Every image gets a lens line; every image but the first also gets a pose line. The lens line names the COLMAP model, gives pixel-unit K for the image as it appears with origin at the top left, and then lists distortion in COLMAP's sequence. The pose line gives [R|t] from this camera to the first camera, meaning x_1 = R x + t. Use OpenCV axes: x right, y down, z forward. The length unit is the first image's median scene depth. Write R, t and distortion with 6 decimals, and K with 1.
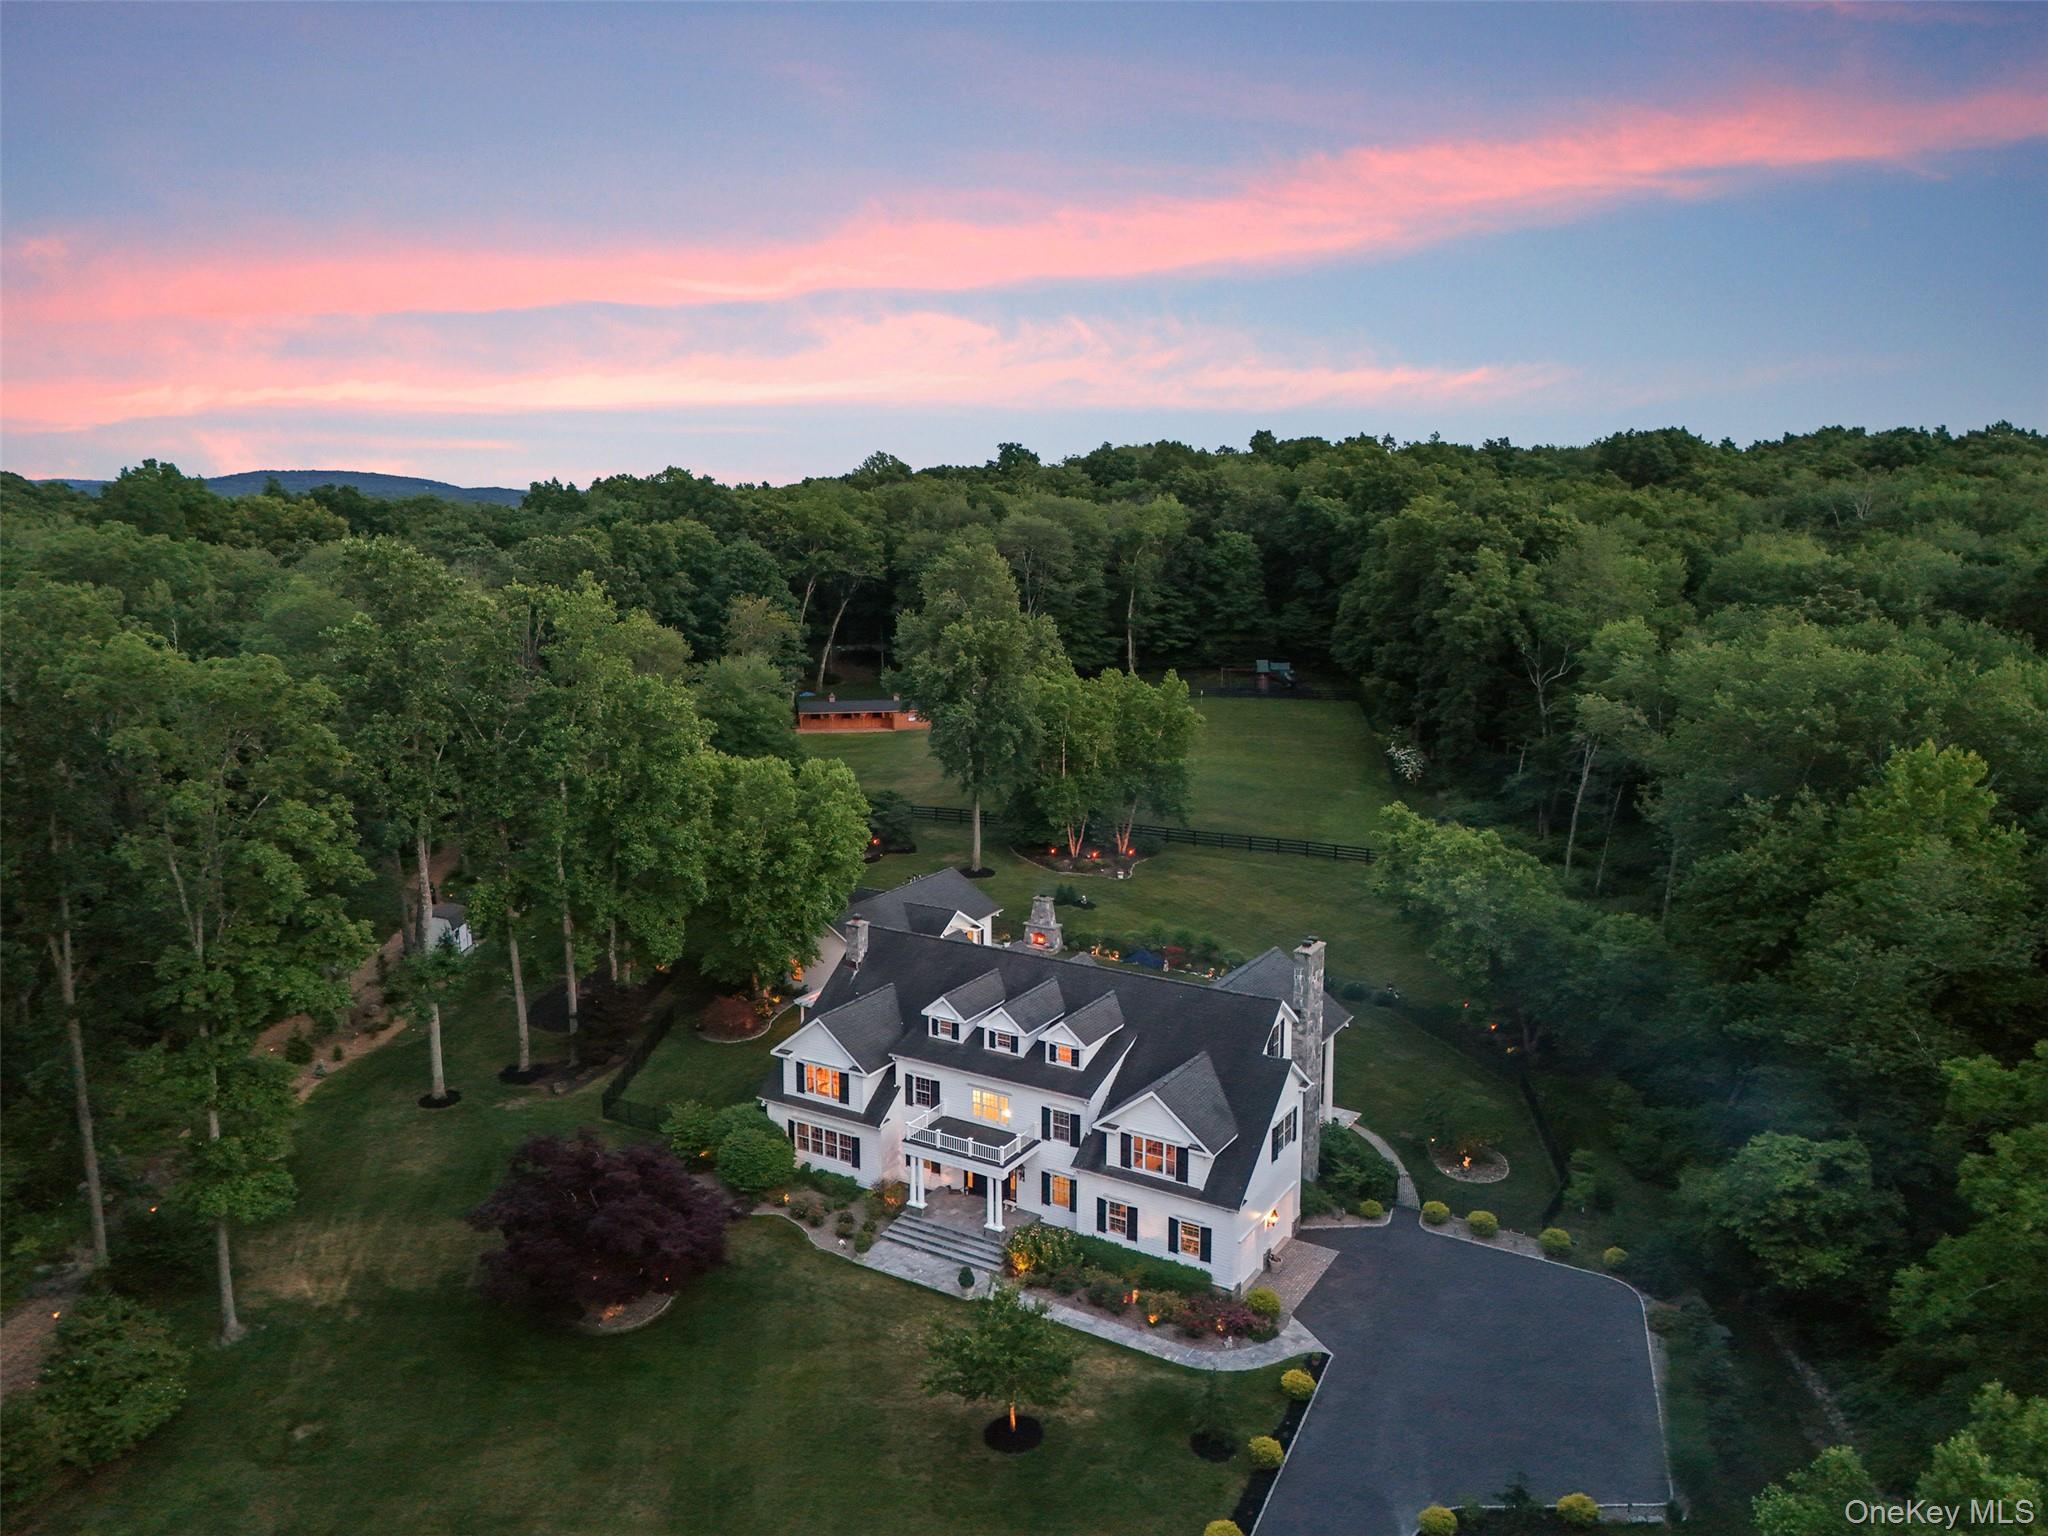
lens RADIAL K [[1533.4, 0, 1024.0], [0, 1533.4, 768.0], [0, 0, 1]] dist [0.099490, -0.142818]
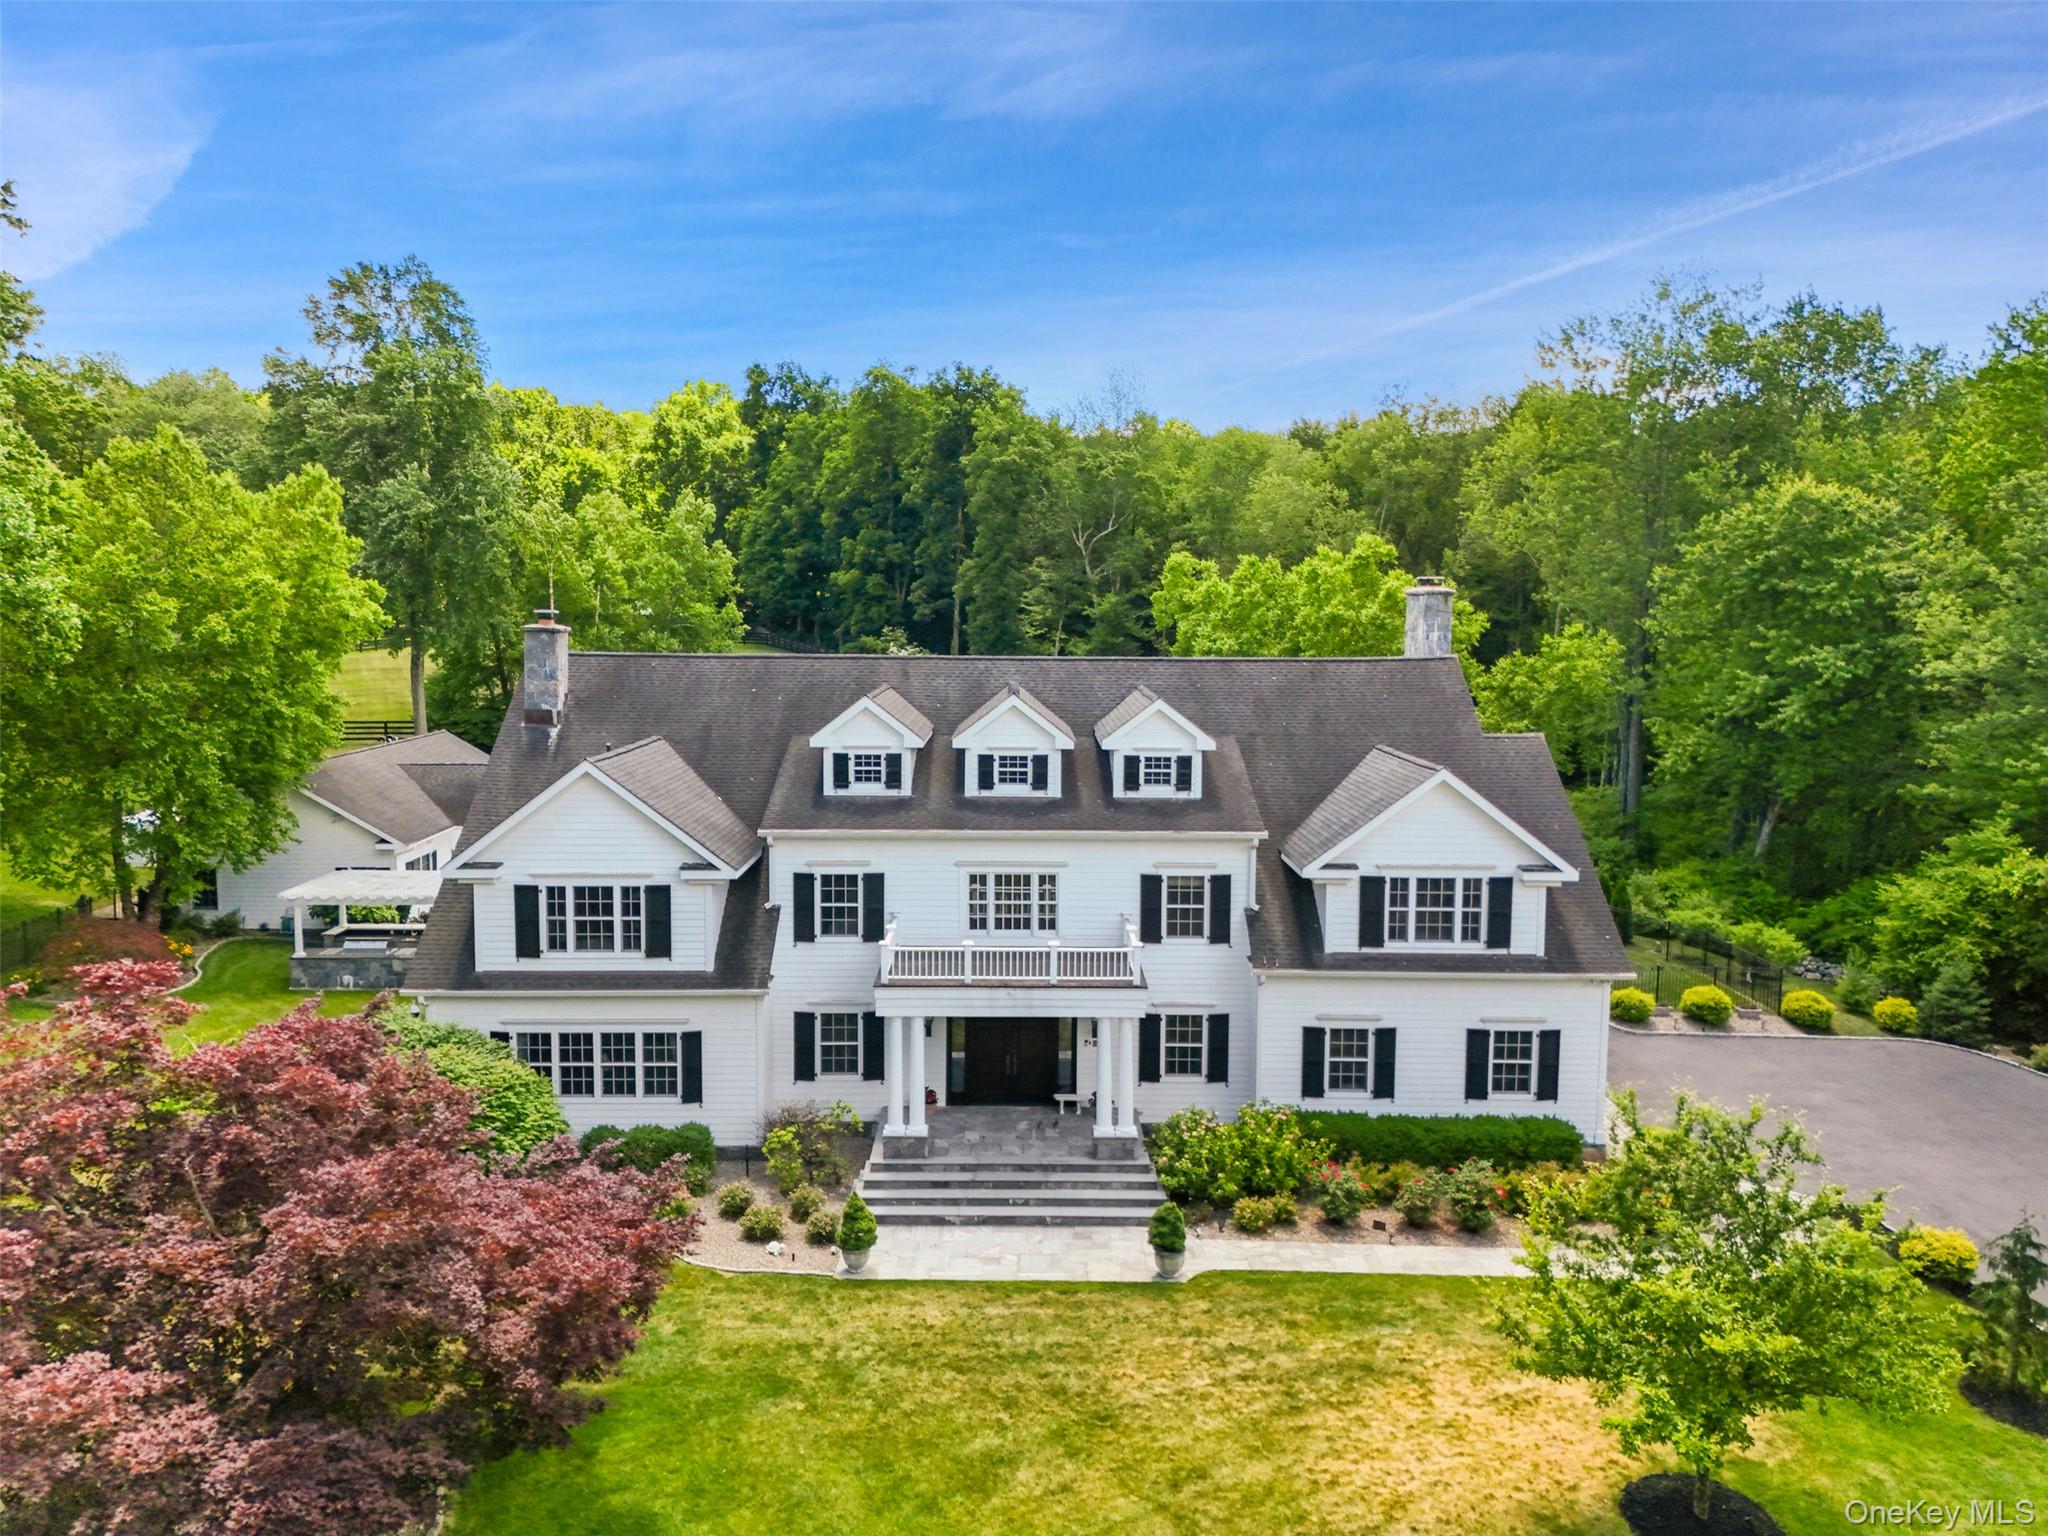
lens RADIAL K [[1533.4, 0, 1024.0], [0, 1533.4, 768.0], [0, 0, 1]] dist [0.099490, -0.142818]
pose [[0.847544, -0.049070, 0.528451, -0.219393], [0.087282, 0.995046, -0.047590, 0.166338], [-0.523498, 0.086459, 0.847629, 0.492095]]
